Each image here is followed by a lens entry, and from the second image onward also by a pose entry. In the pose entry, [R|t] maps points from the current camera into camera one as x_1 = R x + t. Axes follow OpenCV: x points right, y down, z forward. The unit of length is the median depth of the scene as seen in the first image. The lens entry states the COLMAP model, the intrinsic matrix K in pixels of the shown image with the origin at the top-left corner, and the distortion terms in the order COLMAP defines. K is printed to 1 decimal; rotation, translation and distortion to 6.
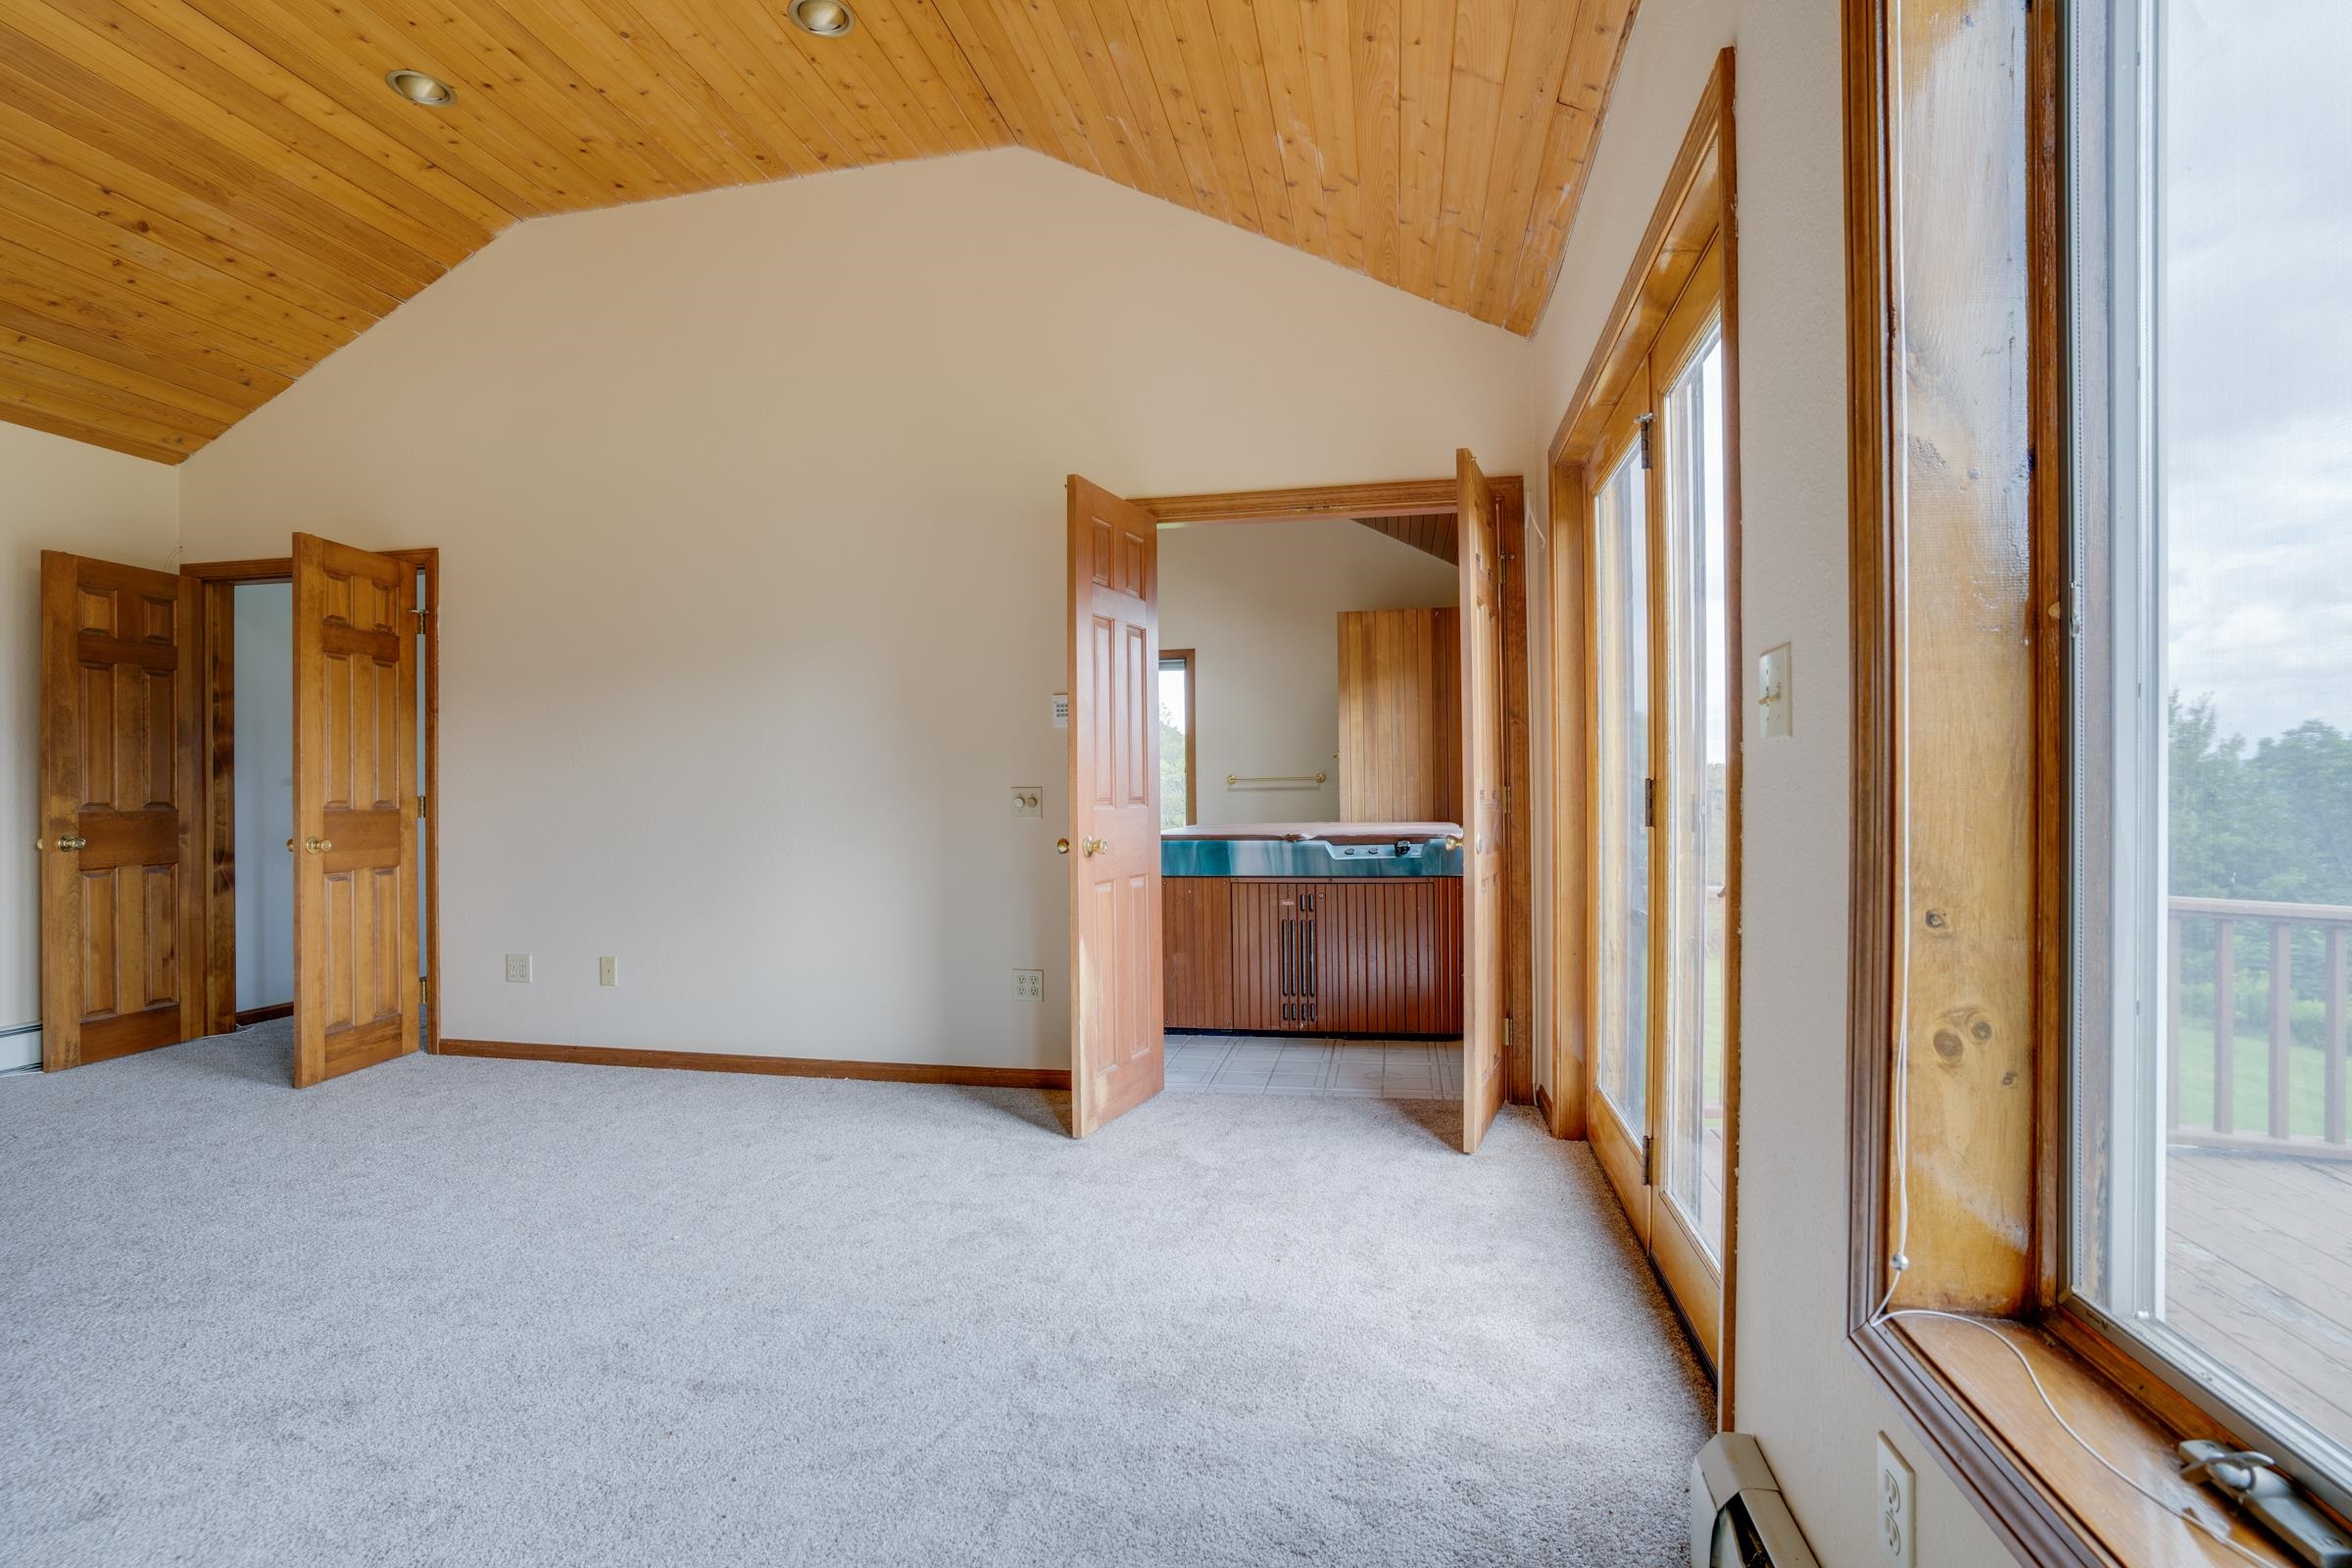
lens RADIAL K [[1156.9, 0, 1176.0], [0, 1156.9, 784.0], [0, 0, 1]] dist [-0.016422, 0.001278]
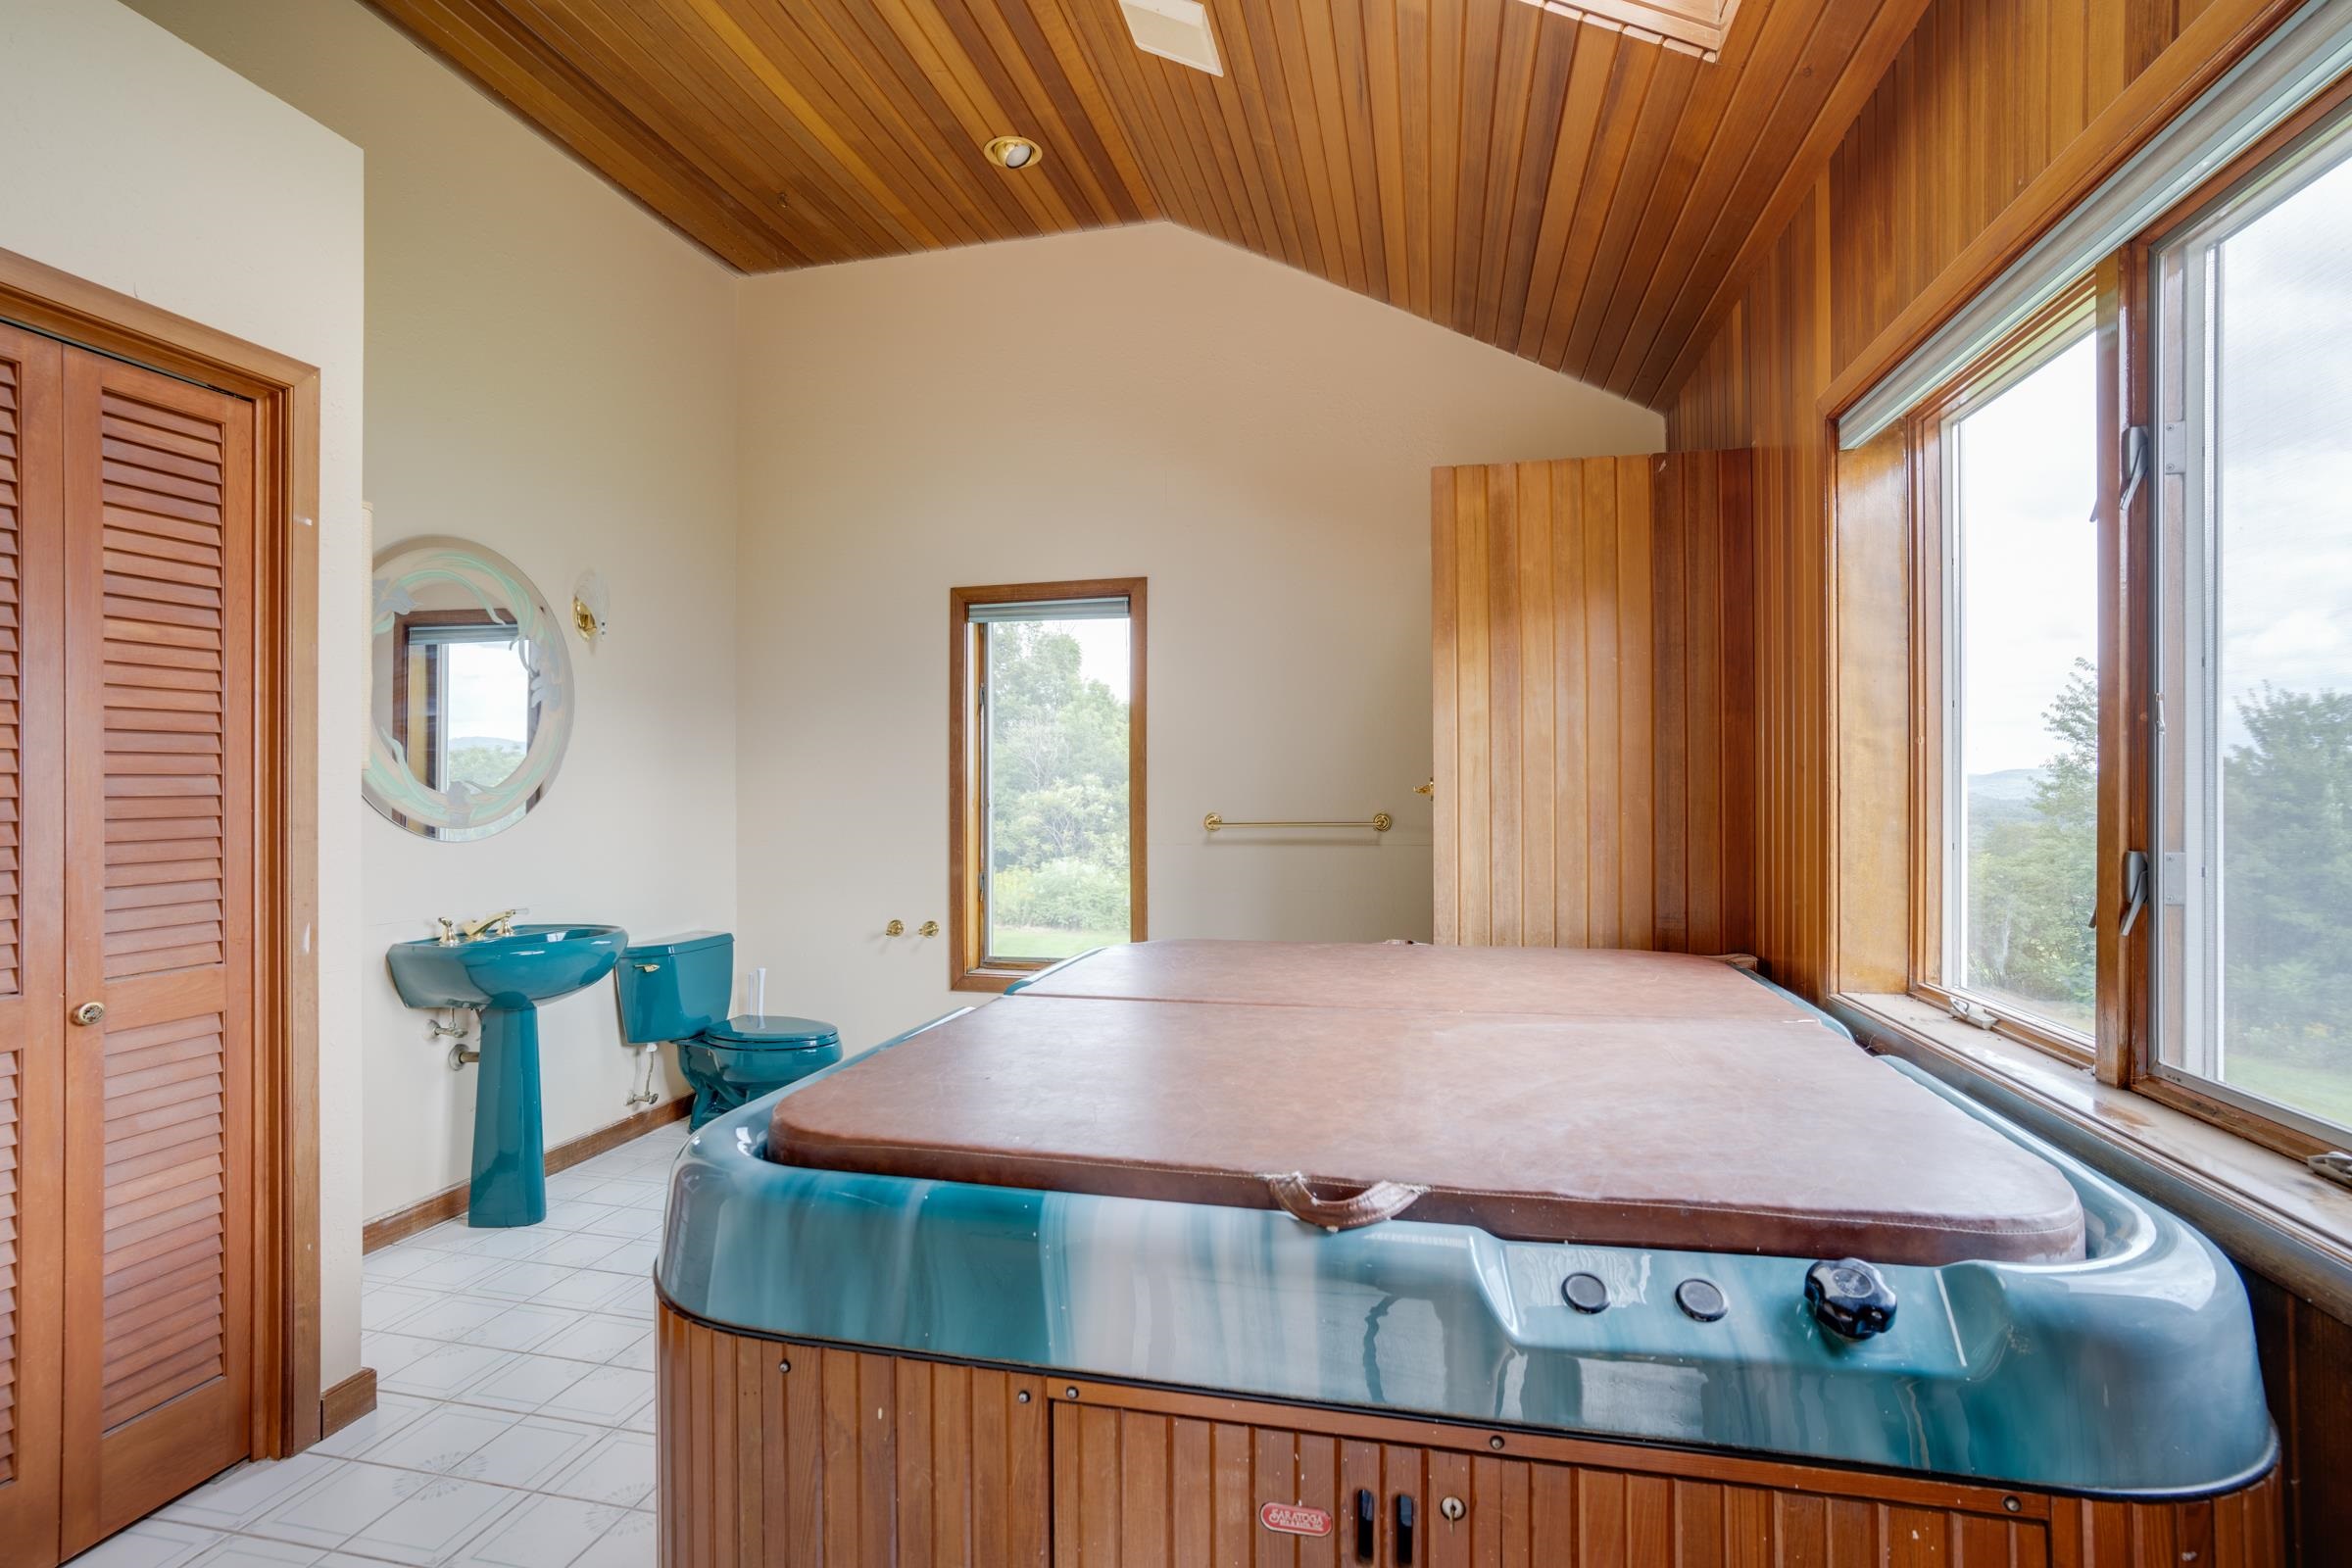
lens RADIAL K [[1156.9, 0, 1176.0], [0, 1156.9, 784.0], [0, 0, 1]] dist [-0.016422, 0.001278]
pose [[0.999461, 0.008112, -0.031809, 0.078077], [-0.008112, 0.999967, 0.000137, -0.035373], [0.031809, 0.000121, 0.999494, 0.766417]]
